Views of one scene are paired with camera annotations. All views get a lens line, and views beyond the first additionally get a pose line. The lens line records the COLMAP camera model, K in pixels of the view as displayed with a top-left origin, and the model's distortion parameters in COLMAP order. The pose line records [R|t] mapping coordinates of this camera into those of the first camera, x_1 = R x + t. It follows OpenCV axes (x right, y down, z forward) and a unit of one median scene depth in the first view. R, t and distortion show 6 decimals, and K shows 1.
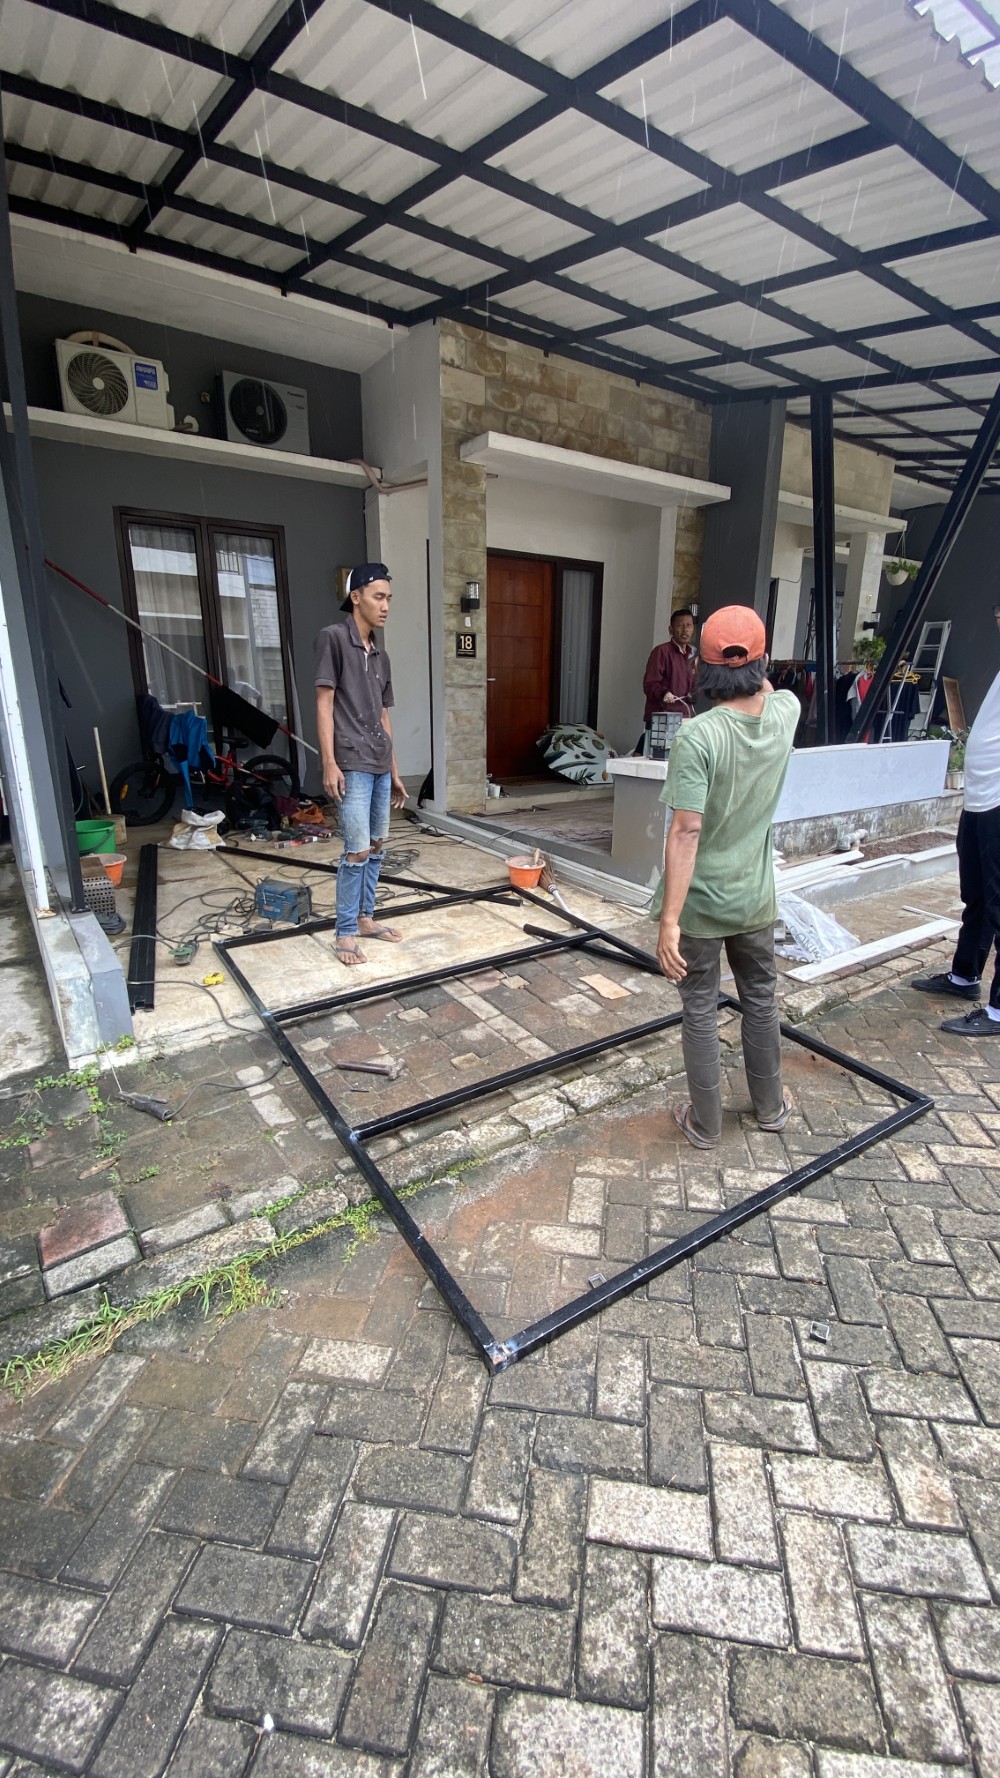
lens RADIAL K [[724.2, 0, 504.8], [0, 724.2, 890.1], [0, 0, 1]] dist [0.045464, -0.041180]
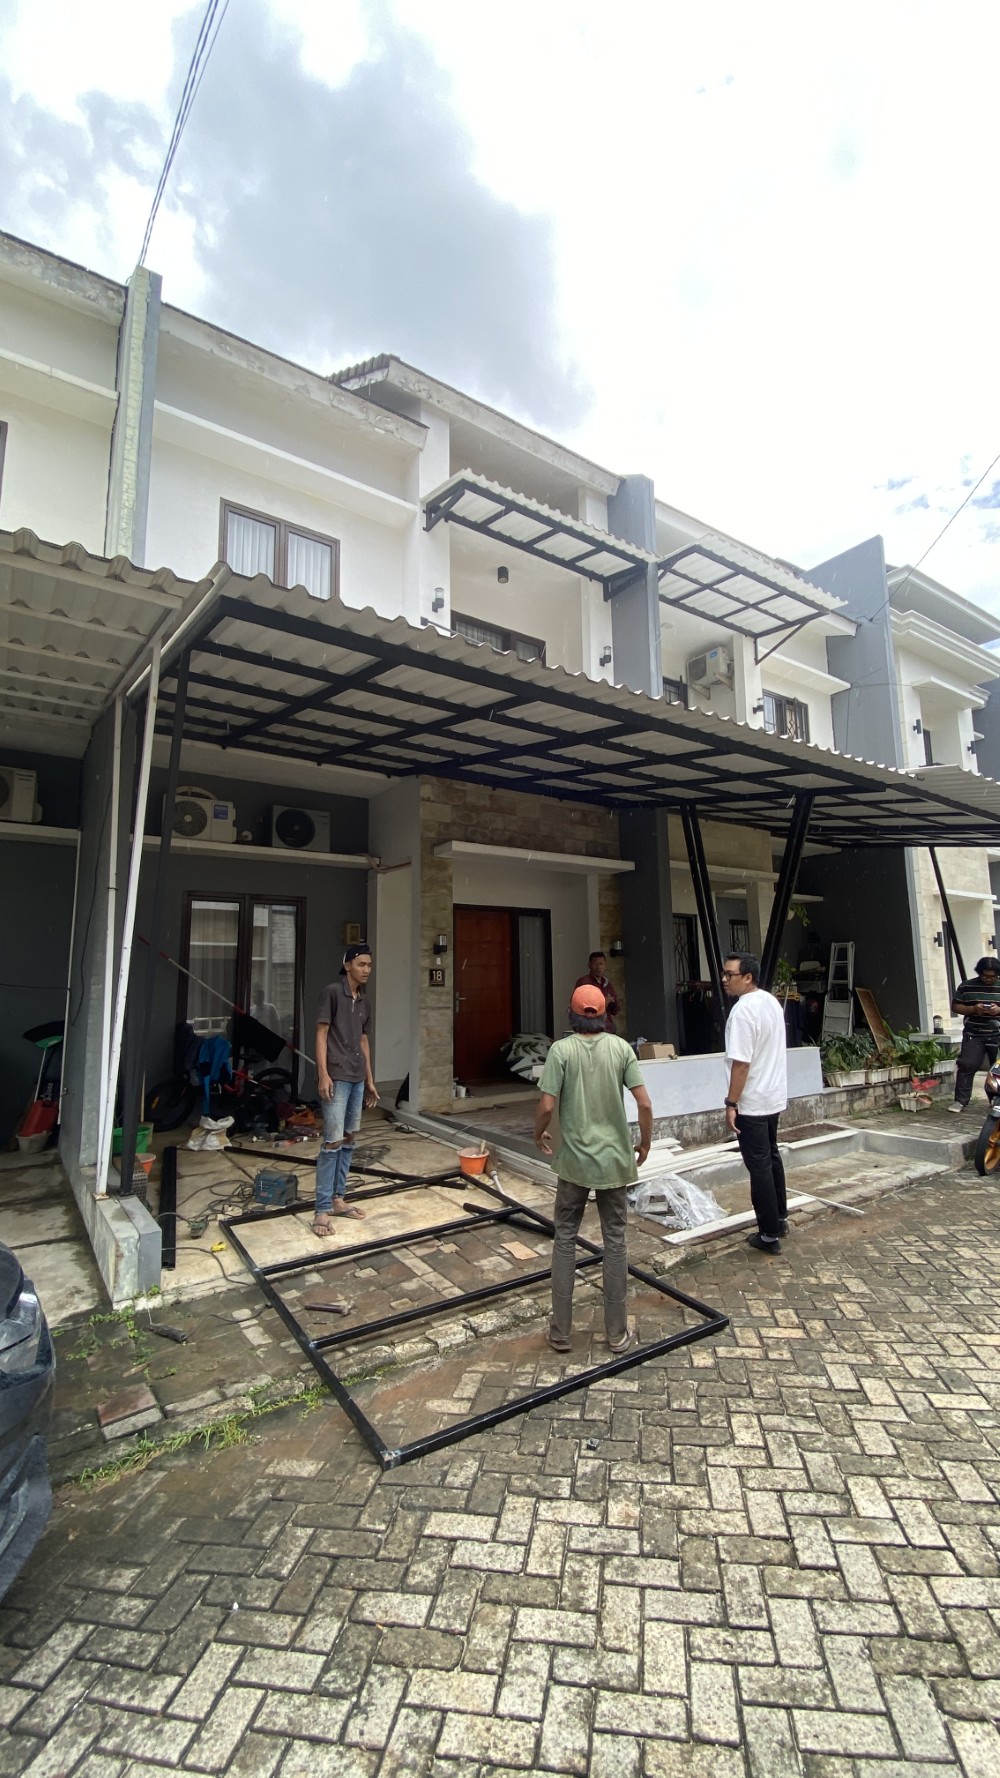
lens RADIAL K [[724.2, 0, 504.8], [0, 724.2, 890.1], [0, 0, 1]] dist [0.045464, -0.041180]
pose [[0.999812, -0.019343, 0.001653, 0.132912], [0.018416, 0.918087, -0.395951, 0.064064], [0.006141, 0.395907, 0.918270, -0.483481]]
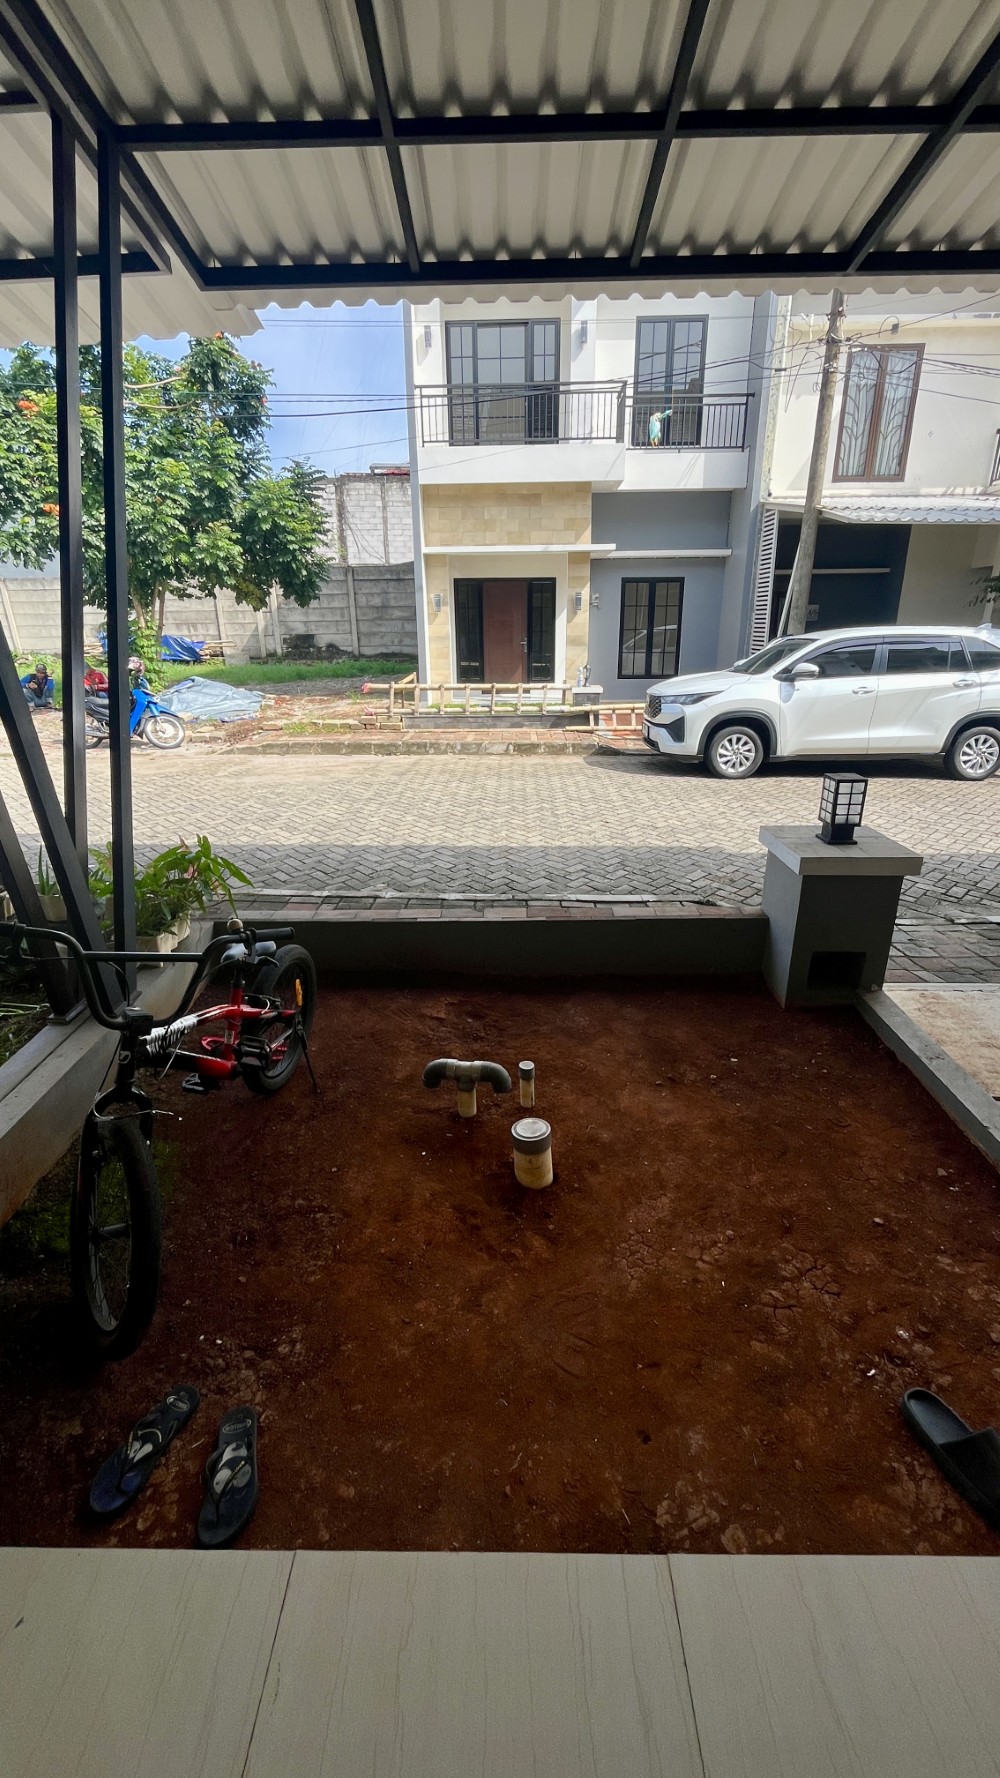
lens RADIAL K [[722.7, 0, 502.5], [0, 722.7, 882.9], [0, 0, 1]] dist [-0.001845, -0.000039]
pose [[-0.813953, -0.191060, 0.548614, 0.122601], [0.162724, 0.831580, 0.531032, -0.804148], [-0.557675, 0.521508, -0.645777, 2.329294]]
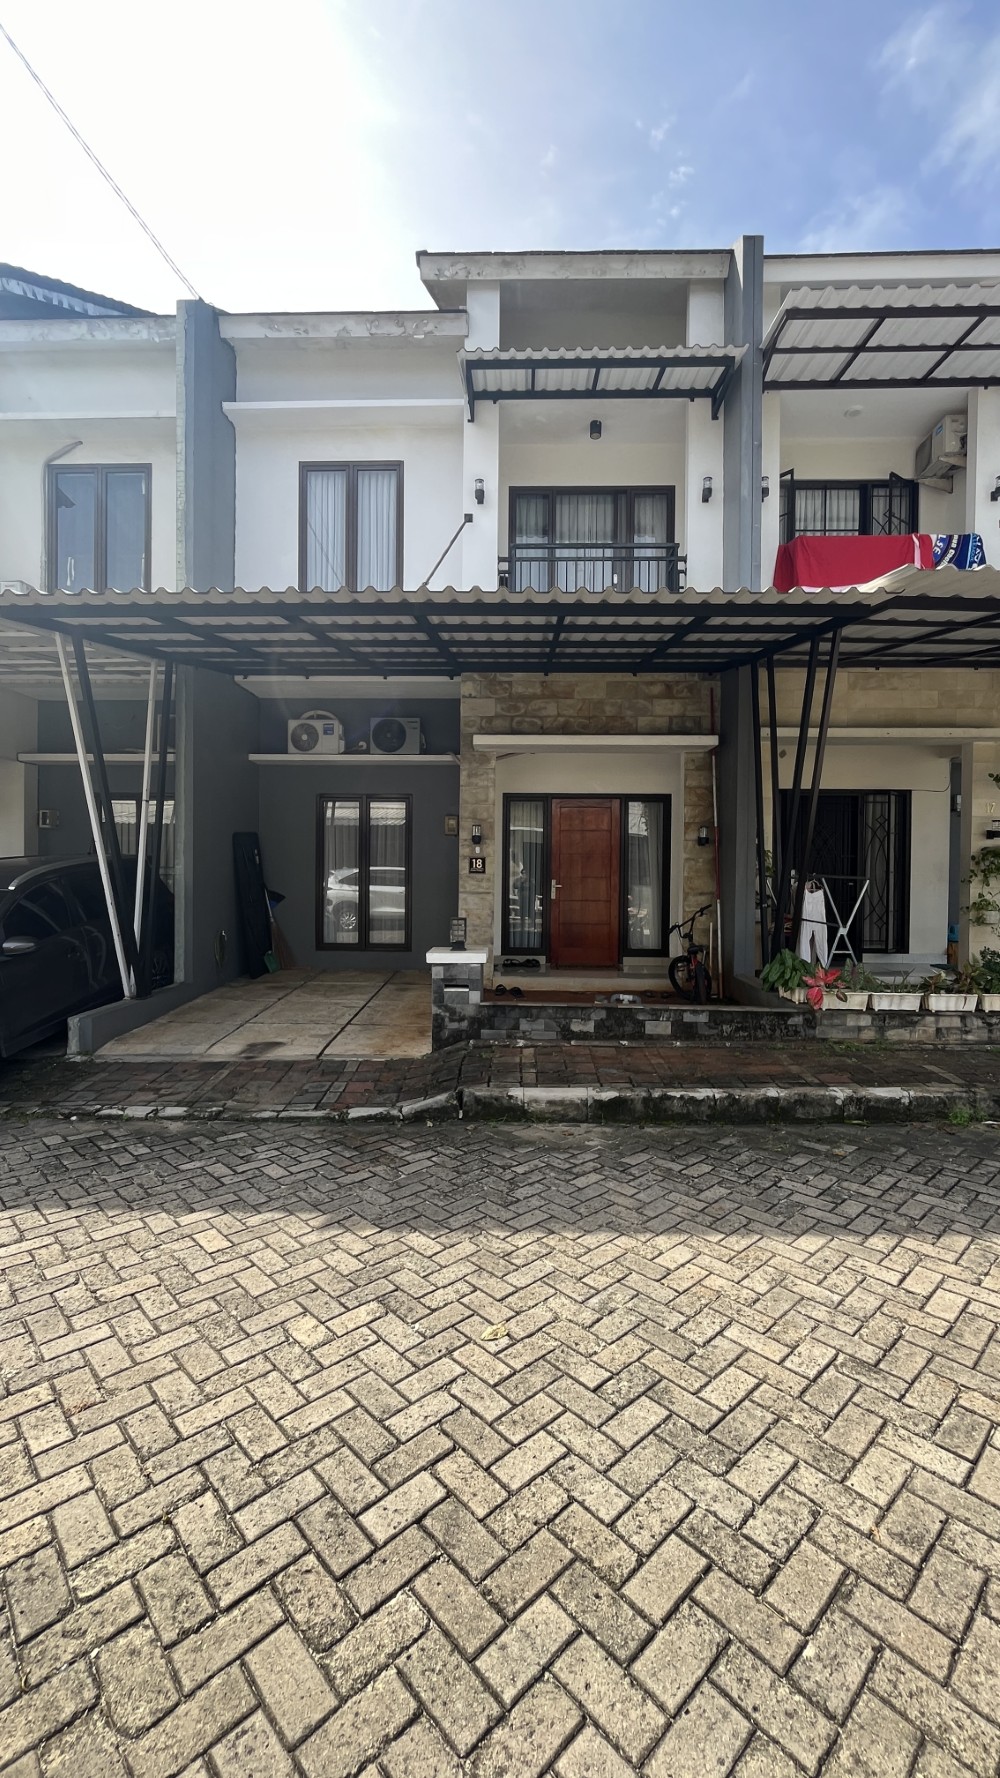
lens RADIAL K [[722.7, 0, 502.5], [0, 722.7, 882.9], [0, 0, 1]] dist [-0.001845, -0.000039]
pose [[0.803317, 0.010912, -0.595452, 1.567831], [-0.165505, 0.964539, -0.205604, -0.044597], [0.572093, 0.263716, 0.776636, -0.099312]]
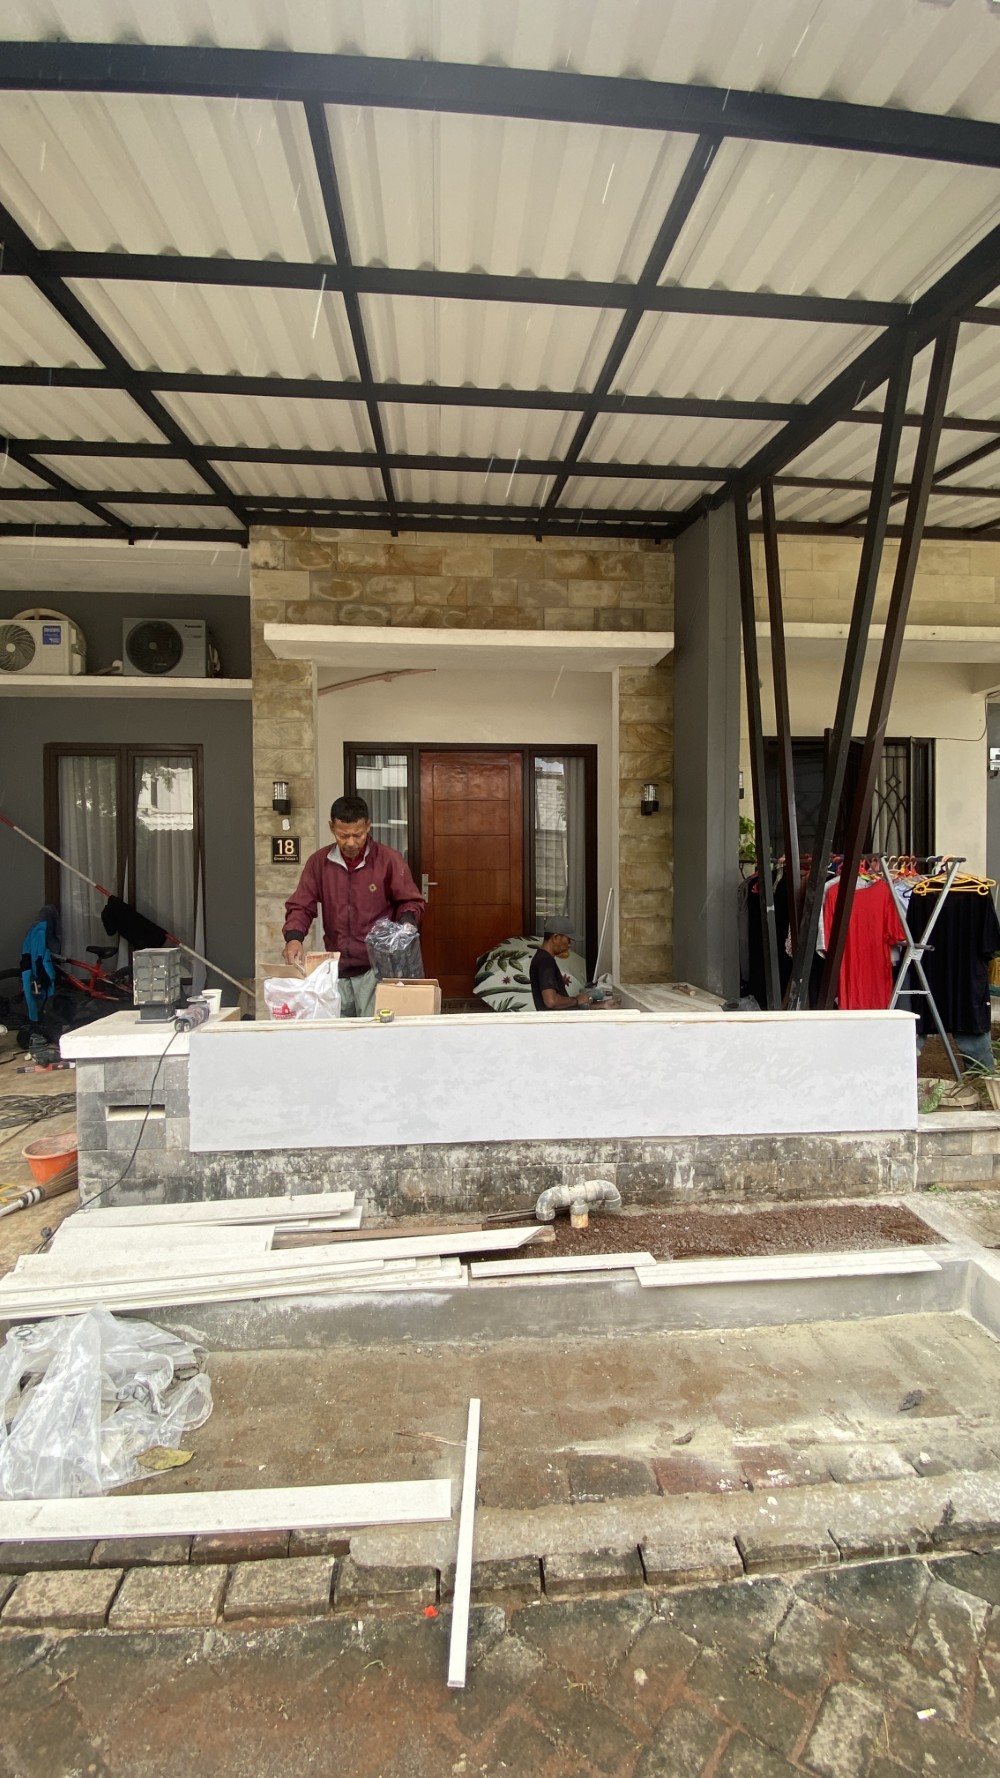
lens RADIAL K [[724.2, 0, 504.8], [0, 724.2, 890.1], [0, 0, 1]] dist [0.045464, -0.041180]
pose [[0.863964, 0.001385, -0.503552, 1.140039], [-0.126503, 0.968523, -0.214383, -0.269457], [0.487404, 0.248920, 0.836944, 0.808774]]
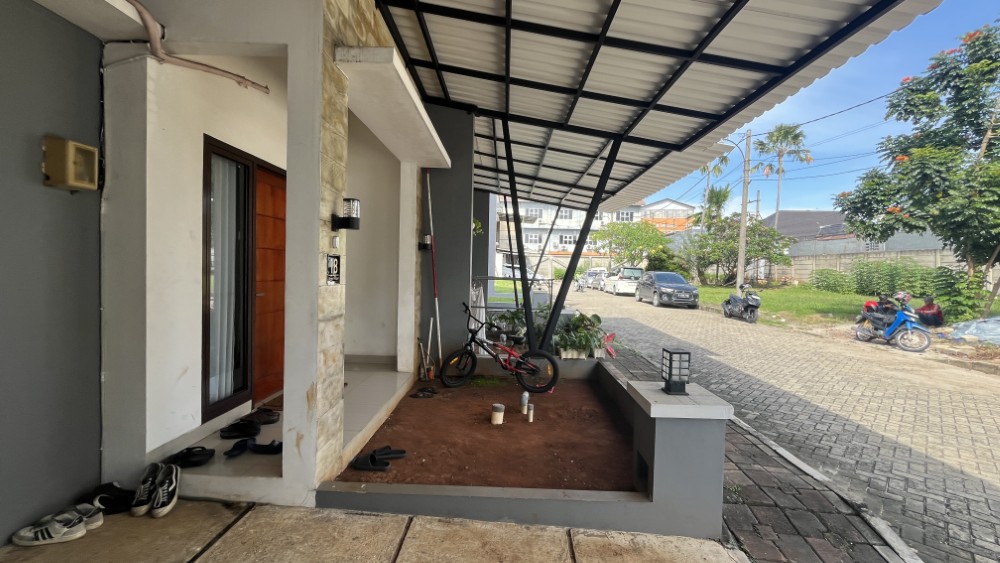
lens RADIAL K [[406.5, 0, 496.9], [0, 406.5, 278.1], [0, 0, 1]] dist [-0.001845, -0.000039]
pose [[0.587471, -0.006367, 0.809220, -0.596382], [0.195752, 0.971391, -0.134467, -0.442698], [-0.785213, 0.237402, 0.571910, 1.155692]]
